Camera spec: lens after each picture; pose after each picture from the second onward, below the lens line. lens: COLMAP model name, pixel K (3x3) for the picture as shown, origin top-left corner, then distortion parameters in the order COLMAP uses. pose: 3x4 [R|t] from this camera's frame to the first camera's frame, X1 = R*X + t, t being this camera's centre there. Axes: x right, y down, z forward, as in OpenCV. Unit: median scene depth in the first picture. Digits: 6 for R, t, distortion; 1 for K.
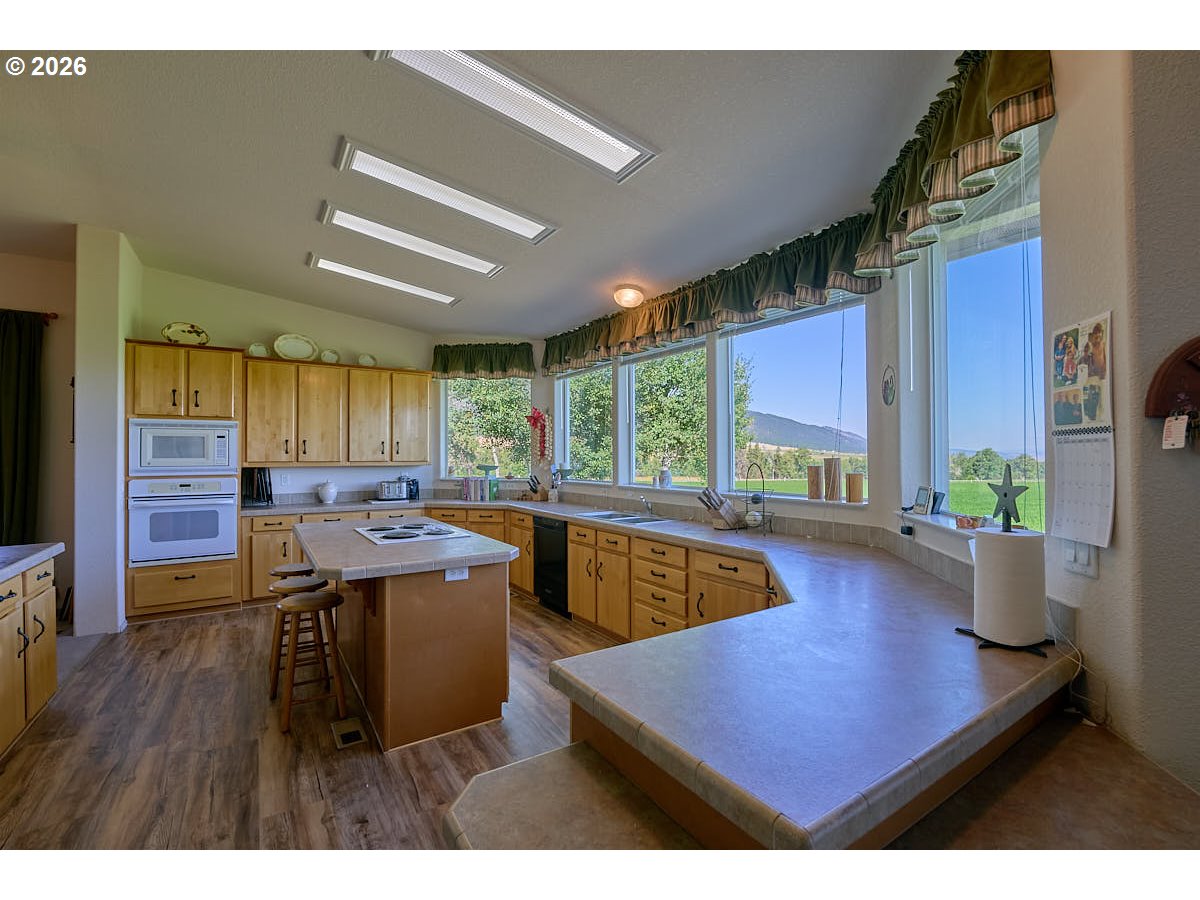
lens RADIAL K [[481.3, 0, 600.0], [0, 481.3, 450.0], [0, 0, 1]] dist [-0.000977, -0.000172]
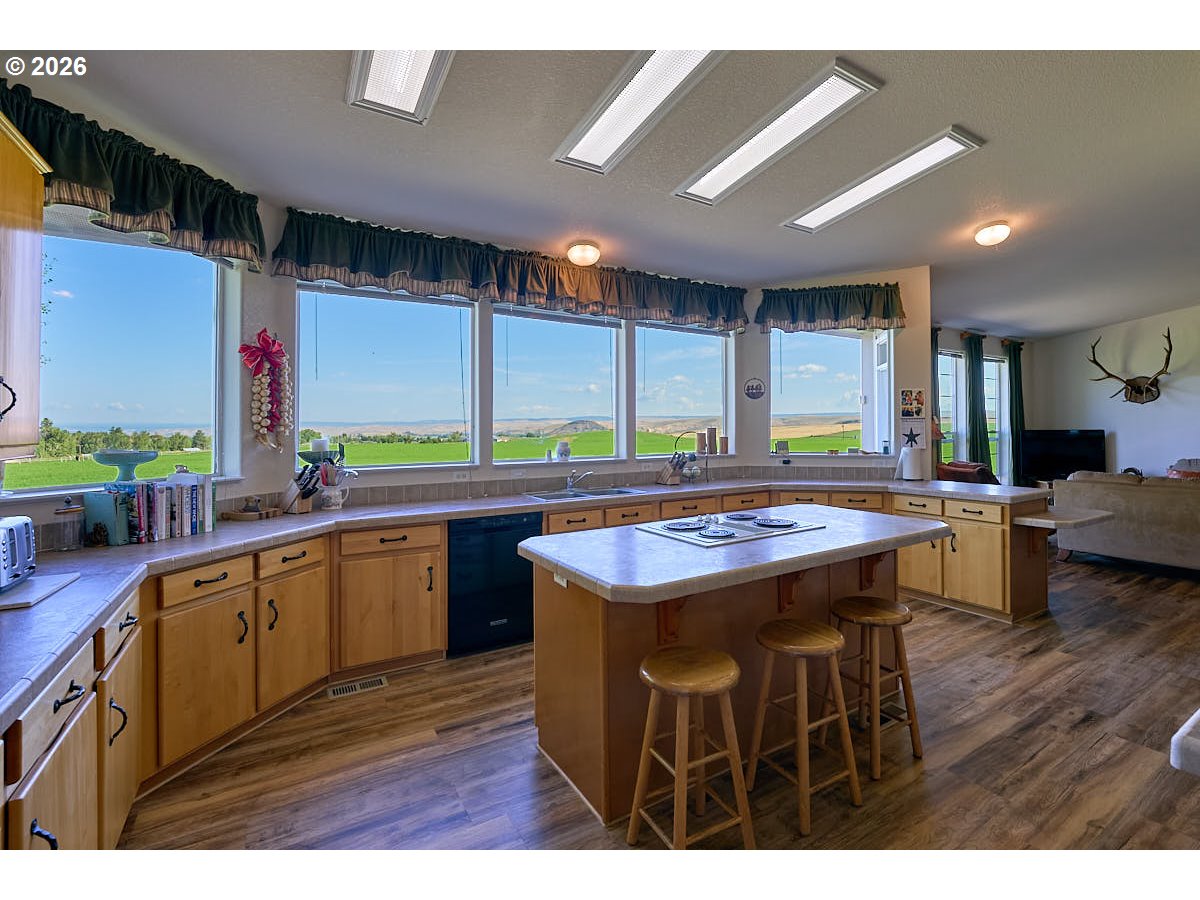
lens RADIAL K [[540.6, 0, 599.2], [0, 540.6, 428.1], [0, 0, 1]] dist [-0.017914, -0.000051]
pose [[0.093651, -0.003968, 0.995597, -1.705032], [-0.005788, 0.999973, 0.004530, 0.015206], [-0.995588, -0.006186, 0.093626, 1.540307]]
